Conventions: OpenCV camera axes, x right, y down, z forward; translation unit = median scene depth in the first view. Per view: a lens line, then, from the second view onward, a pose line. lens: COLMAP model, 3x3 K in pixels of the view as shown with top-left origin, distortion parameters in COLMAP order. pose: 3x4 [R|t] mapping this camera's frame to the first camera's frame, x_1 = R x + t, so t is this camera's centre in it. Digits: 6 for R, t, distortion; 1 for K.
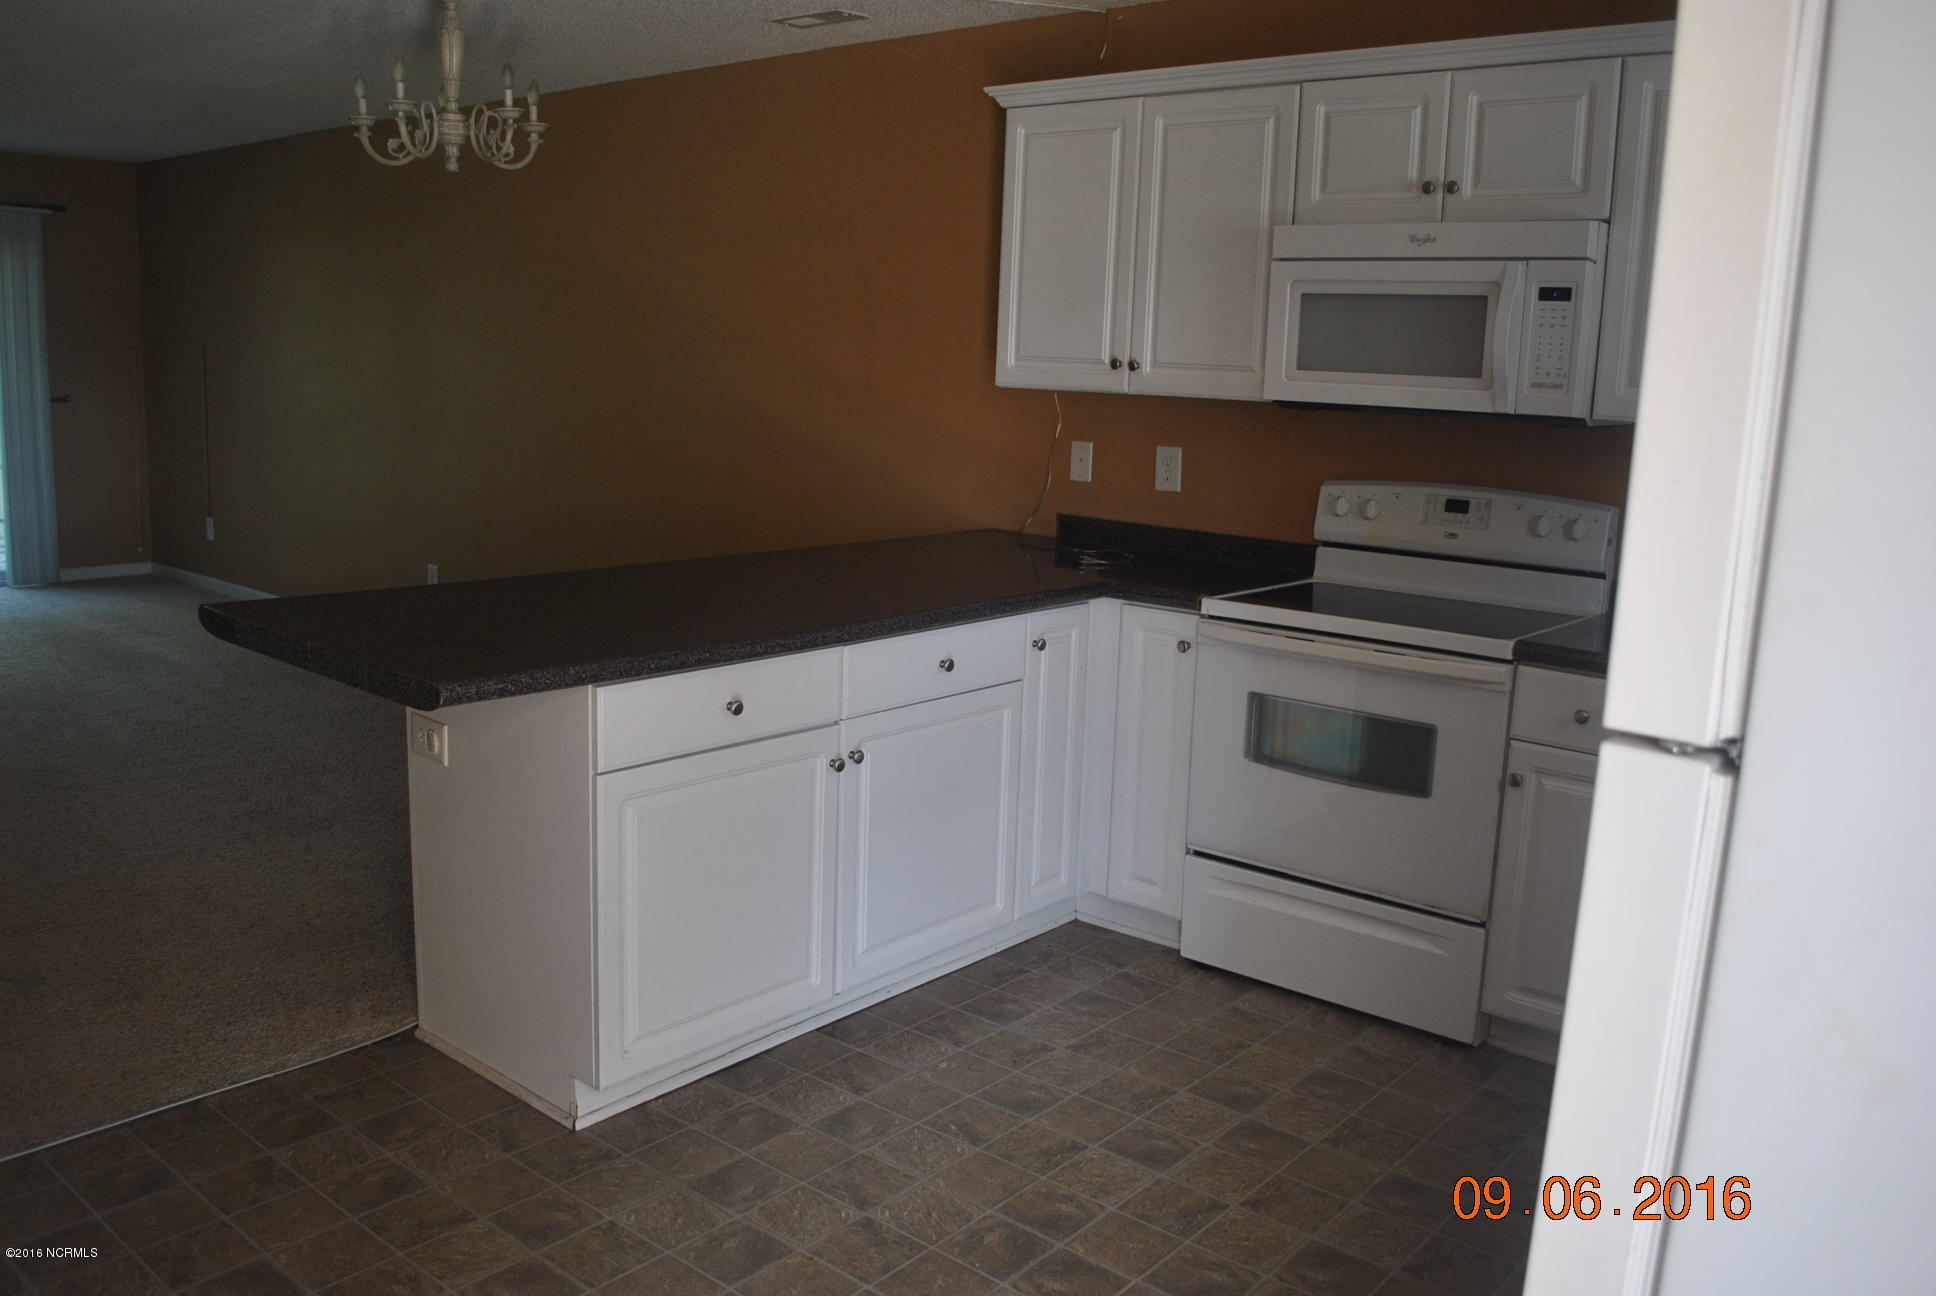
lens RADIAL K [[1508.0, 0, 968.0], [0, 1508.0, 648.0], [0, 0, 1]] dist [-0.079486, -0.003694]
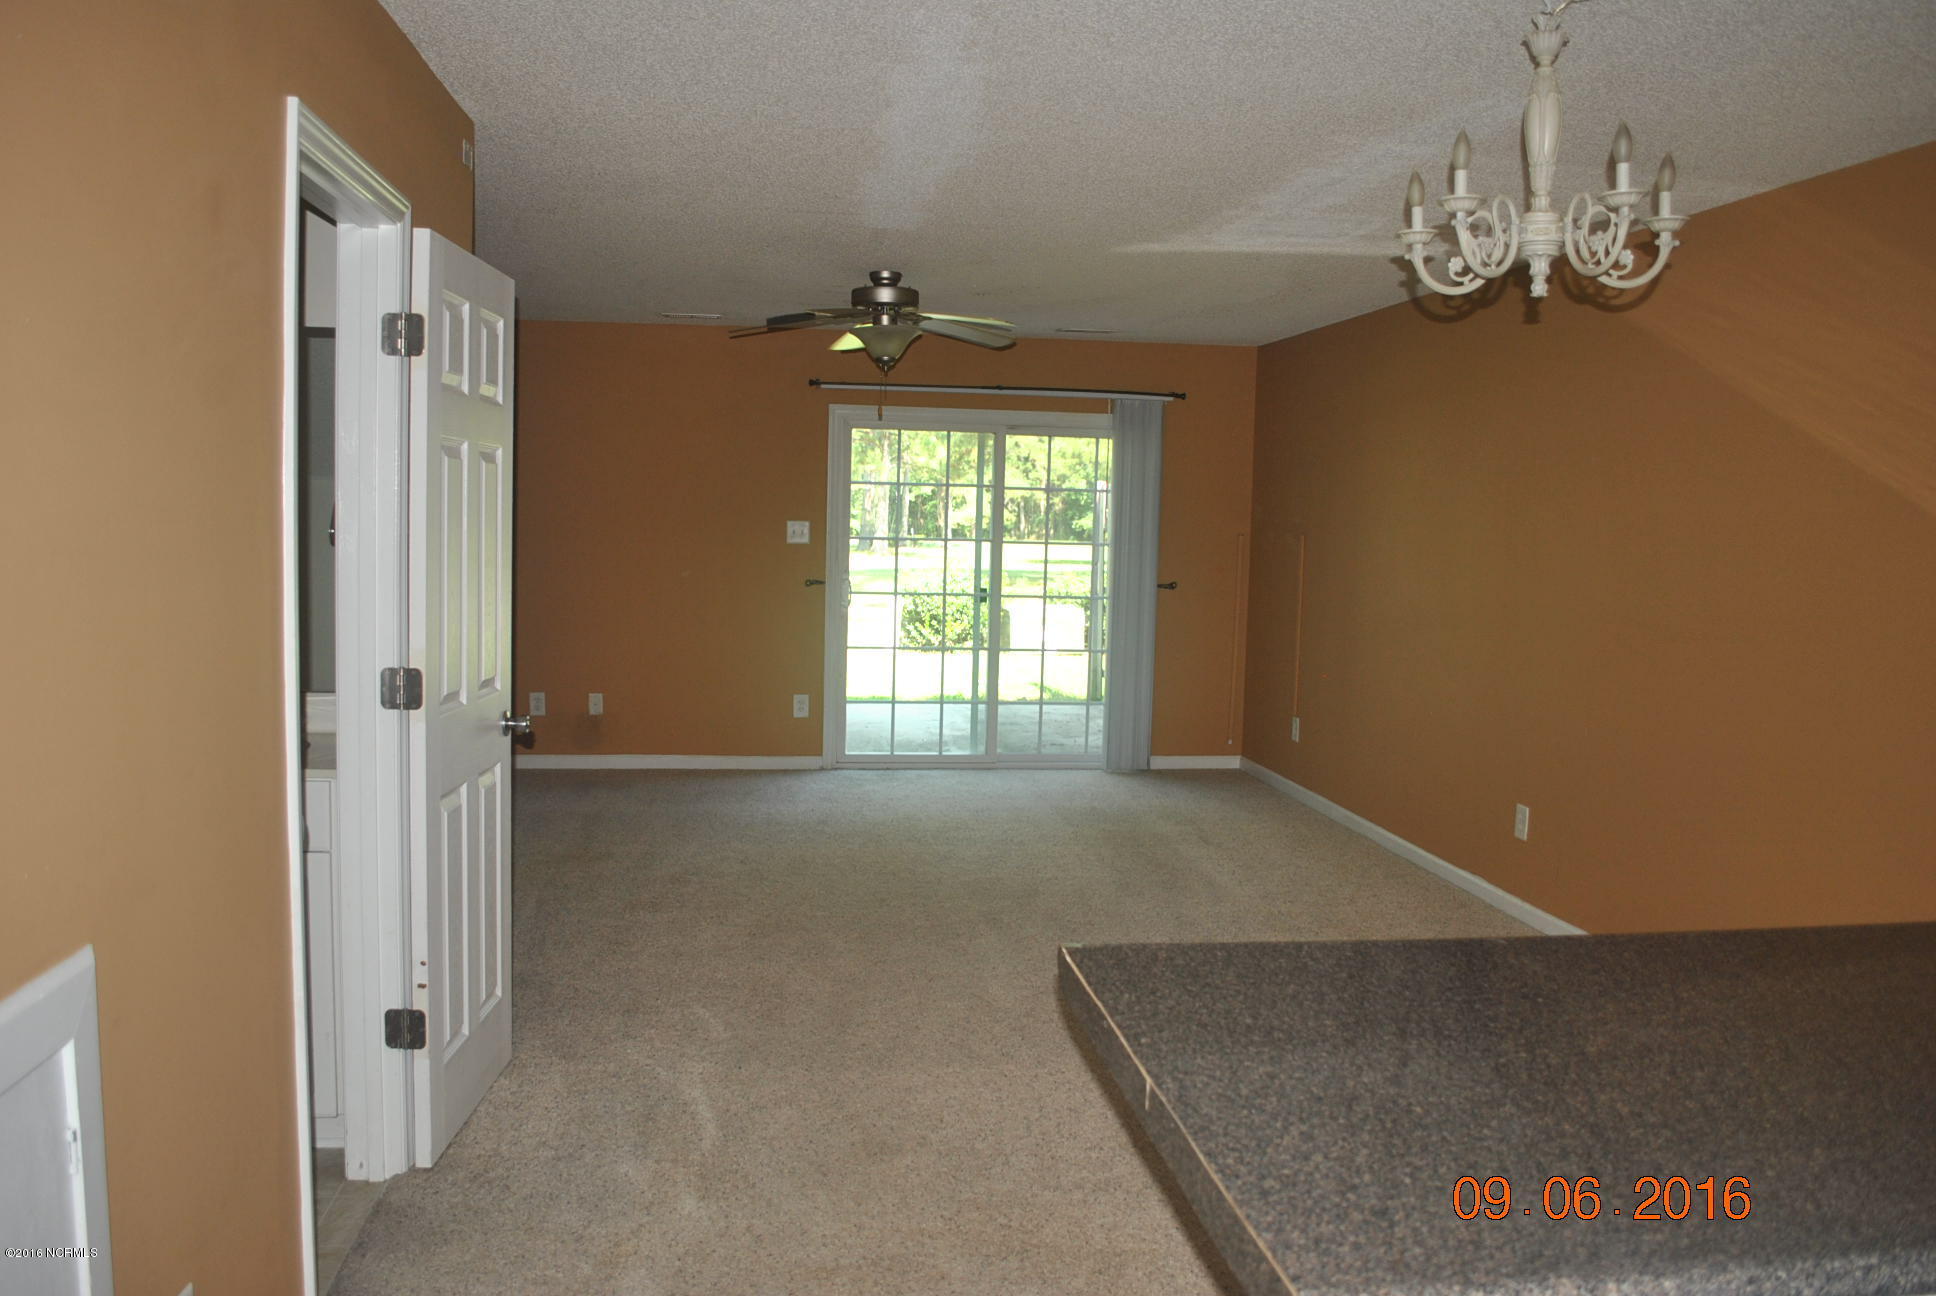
lens RADIAL K [[1508.0, 0, 968.0], [0, 1508.0, 648.0], [0, 0, 1]] dist [-0.079486, -0.003694]
pose [[0.741186, 0.038513, -0.670194, -0.076093], [-0.118761, 0.990128, -0.074442, -0.076798], [0.660712, 0.134768, 0.738443, 0.337391]]
